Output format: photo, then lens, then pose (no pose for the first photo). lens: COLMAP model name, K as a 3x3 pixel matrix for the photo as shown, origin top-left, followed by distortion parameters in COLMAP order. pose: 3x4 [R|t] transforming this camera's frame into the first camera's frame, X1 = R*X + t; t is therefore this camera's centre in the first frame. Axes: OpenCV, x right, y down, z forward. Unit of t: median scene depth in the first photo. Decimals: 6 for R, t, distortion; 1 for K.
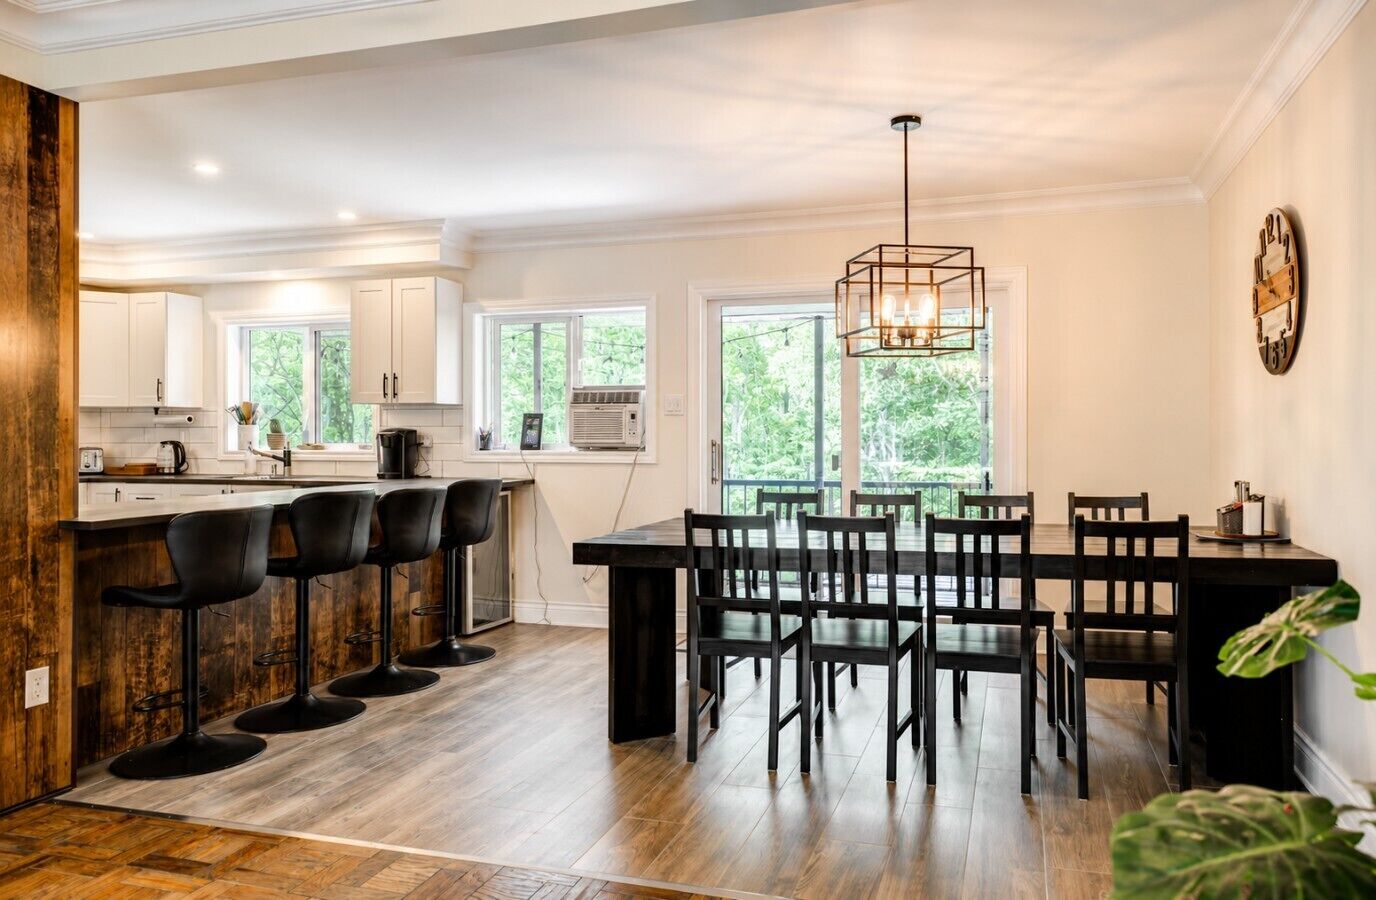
lens RADIAL K [[1040.0, 0, 689.0], [0, 1040.0, 445.5], [0, 0, 1]] dist [-0.001807, -0.000474]
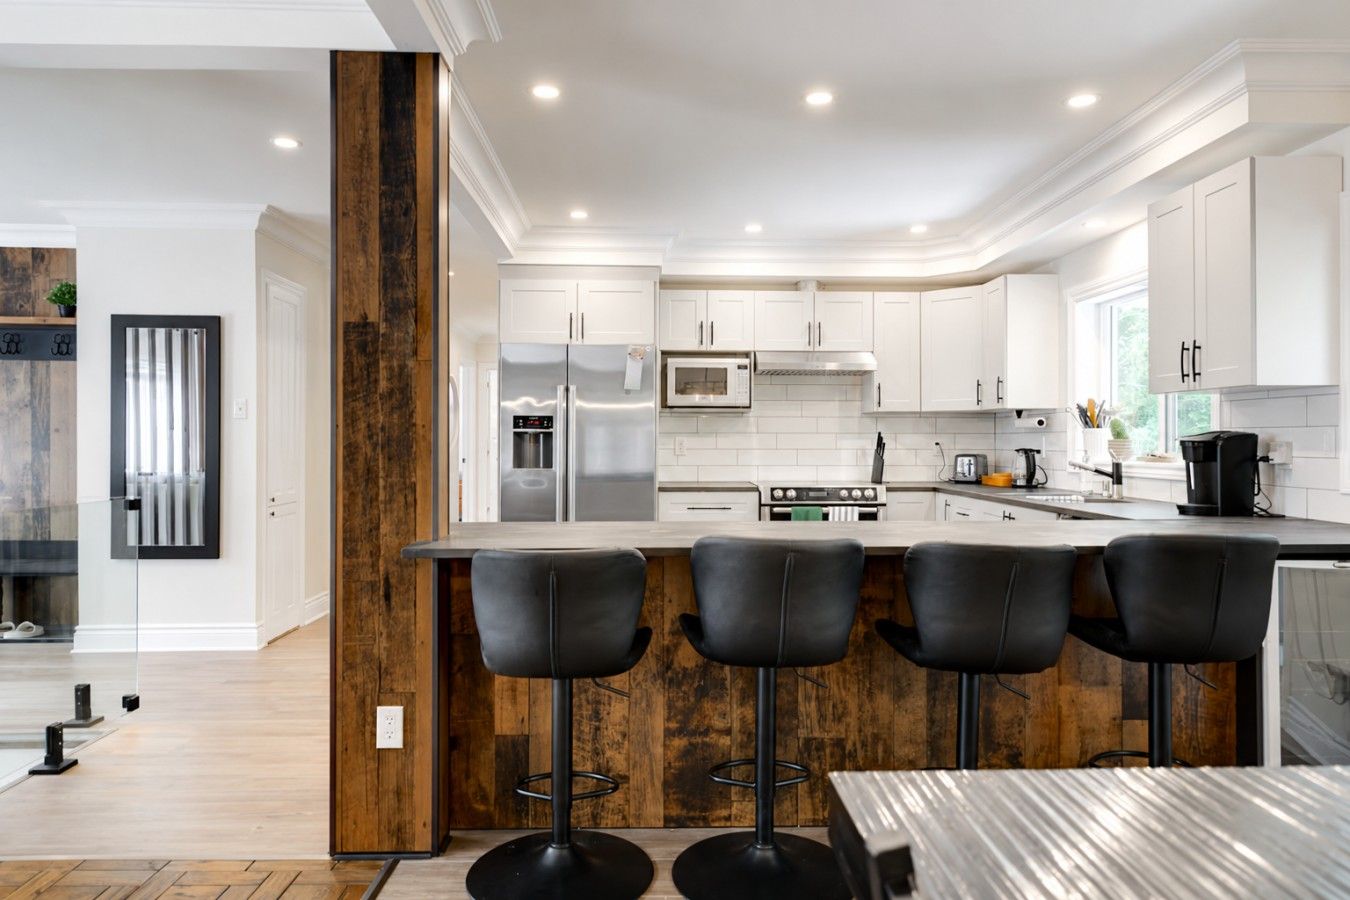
lens RADIAL K [[866.1, 0, 679.6], [0, 866.1, 438.0], [0, 0, 1]] dist [0.032994, 0.000334]
pose [[0.343576, -0.001980, -0.939123, 0.153687], [-0.009843, 0.999935, -0.005709, -0.011913], [0.939073, 0.011205, 0.343534, 0.959589]]
